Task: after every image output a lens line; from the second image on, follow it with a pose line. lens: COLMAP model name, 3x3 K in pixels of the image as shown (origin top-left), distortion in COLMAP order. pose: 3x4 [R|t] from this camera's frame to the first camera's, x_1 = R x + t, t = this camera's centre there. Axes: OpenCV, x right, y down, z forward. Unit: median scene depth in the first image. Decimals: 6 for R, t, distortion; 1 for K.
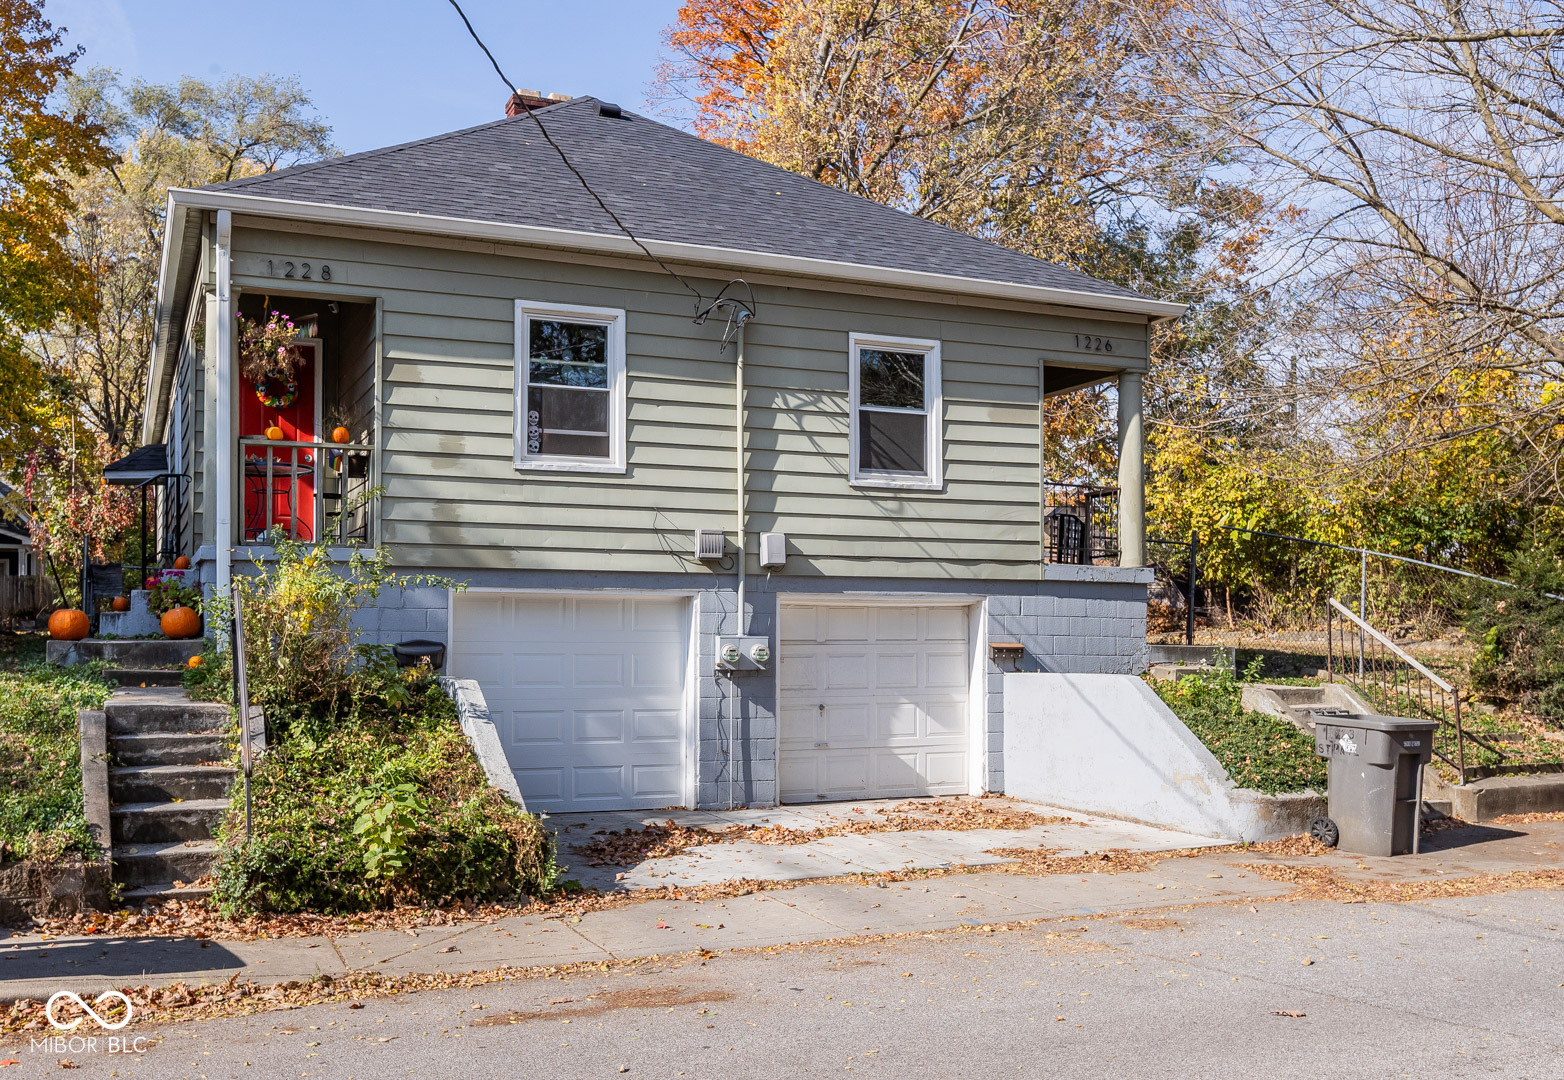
lens RADIAL K [[1501.8, 0, 765.9], [0, 1501.8, 583.5], [0, 0, 1]] dist [0.013498, 0.000000]
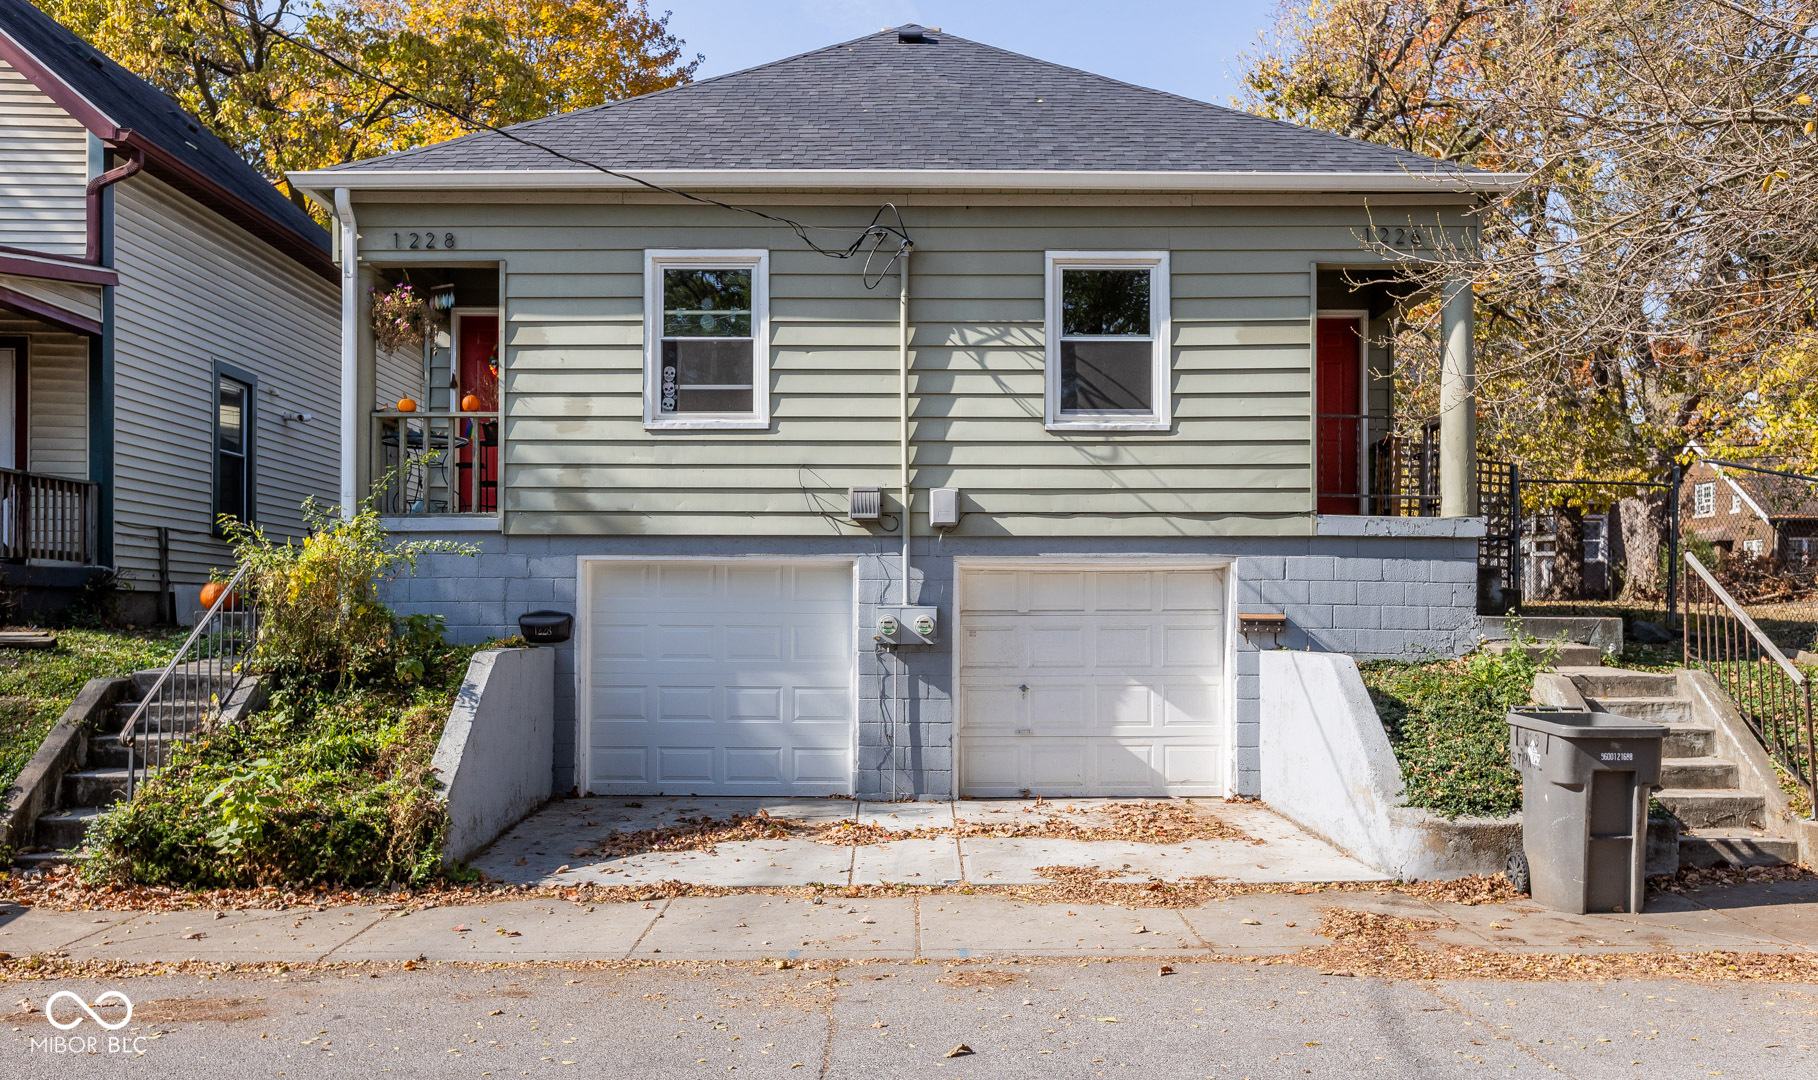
lens RADIAL K [[1544.2, 0, 904.1], [0, 1544.2, 556.6], [0, 0, 1]] dist [0.029163, 0.002066]
pose [[0.913670, -0.014904, -0.406183, 0.361350], [0.015638, 0.999877, -0.001511, 0.007491], [0.406155, -0.004971, 0.913791, 0.171381]]
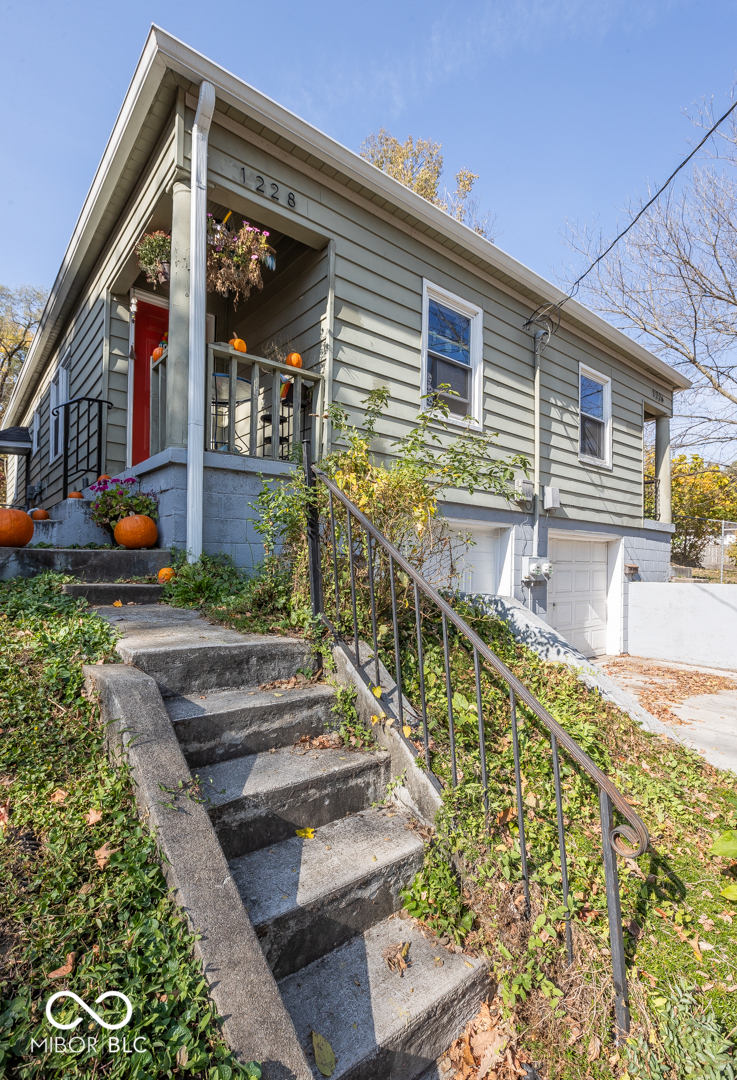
lens RADIAL K [[522.1, 0, 394.5], [0, 522.1, 551.5], [0, 0, 1]] dist [-0.015261, -0.000635]
pose [[0.954328, 0.019815, 0.298103, -0.299660], [-0.024307, 0.999640, 0.011368, 0.027727], [-0.297771, -0.018095, 0.954466, 0.581005]]
